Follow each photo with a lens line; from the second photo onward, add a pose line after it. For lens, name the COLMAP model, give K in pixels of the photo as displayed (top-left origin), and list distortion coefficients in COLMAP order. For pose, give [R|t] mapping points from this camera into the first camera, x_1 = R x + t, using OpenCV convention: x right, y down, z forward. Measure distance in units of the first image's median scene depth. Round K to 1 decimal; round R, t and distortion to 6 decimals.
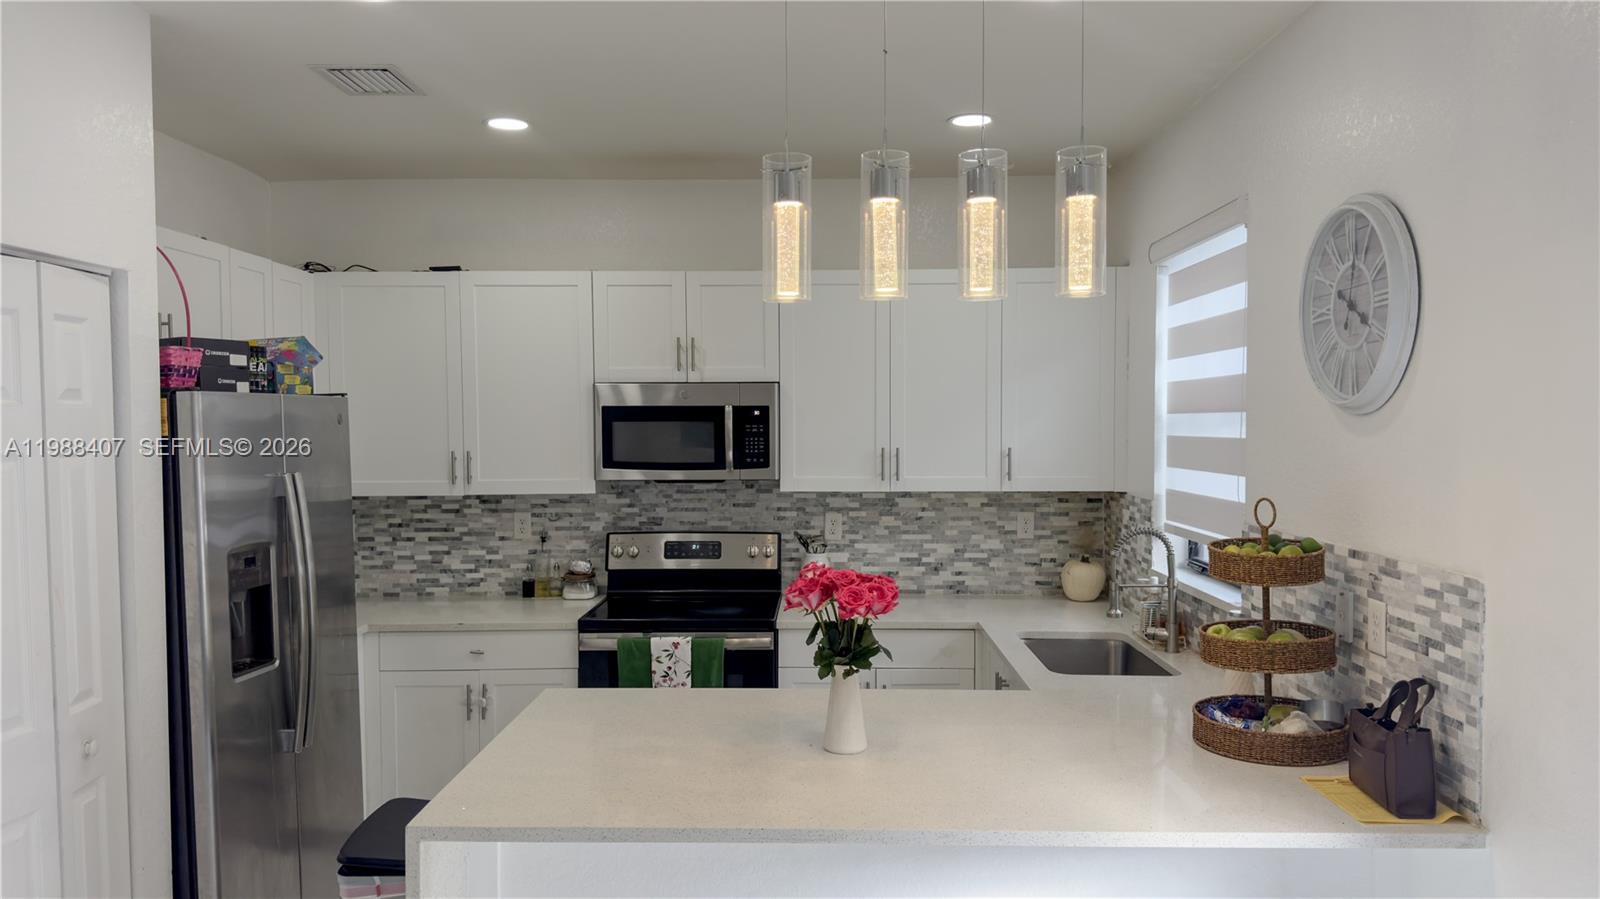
lens RADIAL K [[1099.9, 0, 800.0], [0, 1099.9, 449.5], [0, 0, 1]] dist [0.098694, -0.125236]
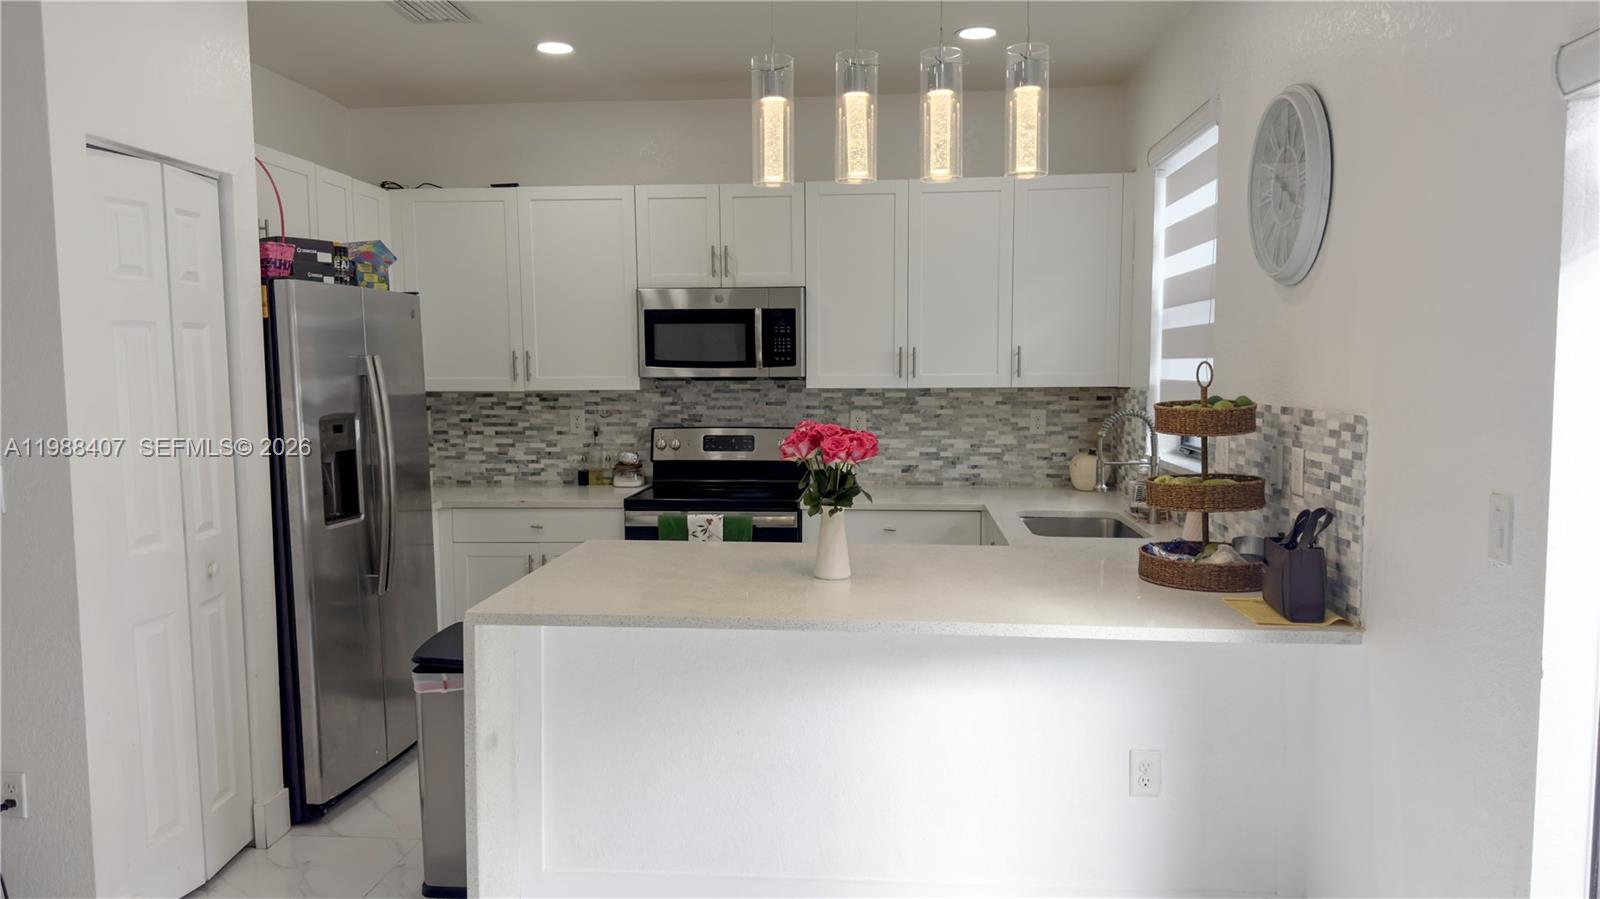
lens RADIAL K [[1094.1, 0, 792.9], [0, 1094.1, 448.3], [0, 0, 1]] dist [0.130041, -0.228229]
pose [[0.997279, 0.003386, -0.073643, 0.051103], [0.000268, 0.998772, 0.049549, 0.045827], [0.073720, -0.049433, 0.996053, -0.092927]]
